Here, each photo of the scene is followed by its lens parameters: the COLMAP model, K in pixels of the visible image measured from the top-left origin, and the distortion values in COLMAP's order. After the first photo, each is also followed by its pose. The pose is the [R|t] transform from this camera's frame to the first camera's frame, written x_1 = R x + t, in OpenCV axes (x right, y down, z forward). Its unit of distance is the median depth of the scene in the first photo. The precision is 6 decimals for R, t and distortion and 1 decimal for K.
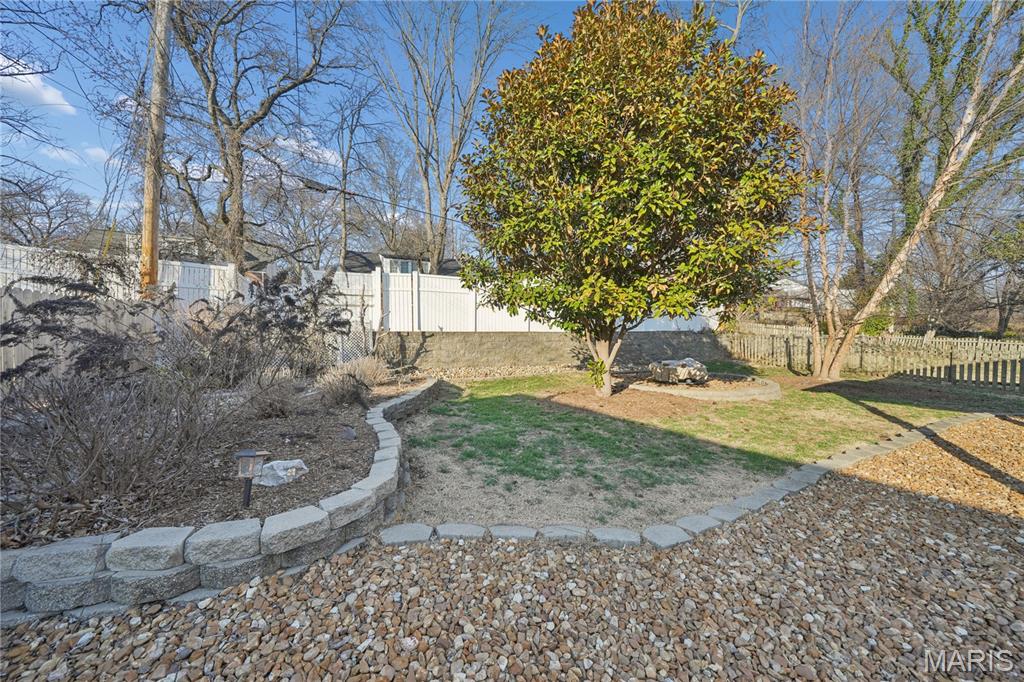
lens RADIAL K [[352.1, 0, 510.2], [0, 352.1, 335.6], [0, 0, 1]] dist [-0.021158, -0.000080]
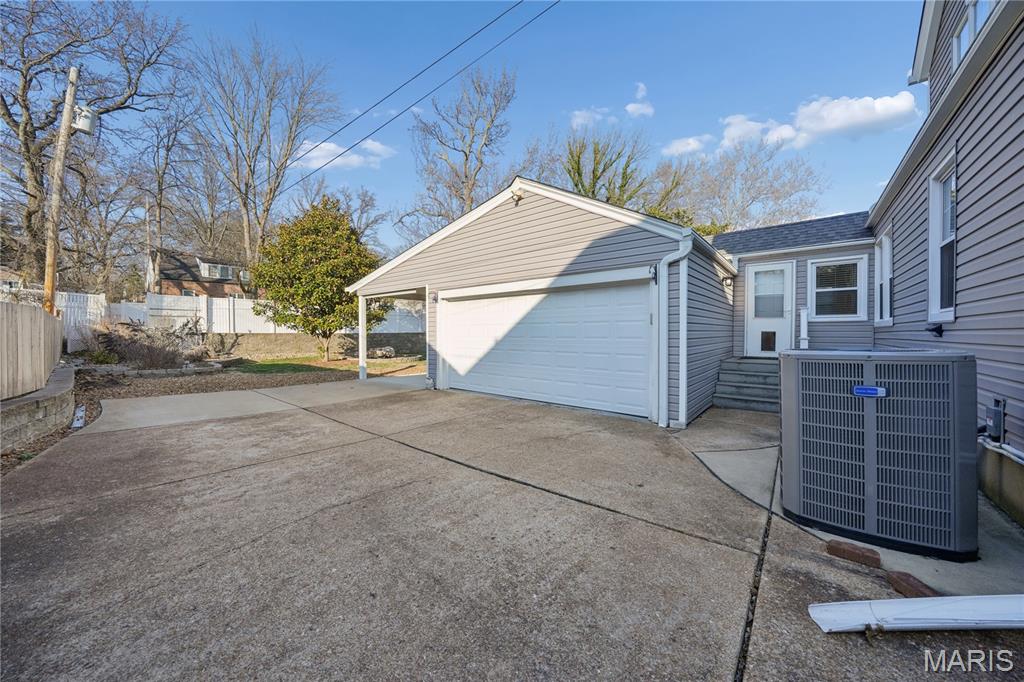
lens RADIAL K [[352.1, 0, 510.2], [0, 352.1, 335.6], [0, 0, 1]] dist [-0.021158, -0.000080]
pose [[0.922823, 0.001863, 0.385220, 0.279311], [-0.003707, 0.999985, 0.004046, -0.009118], [-0.385207, -0.005162, 0.922816, -0.911297]]
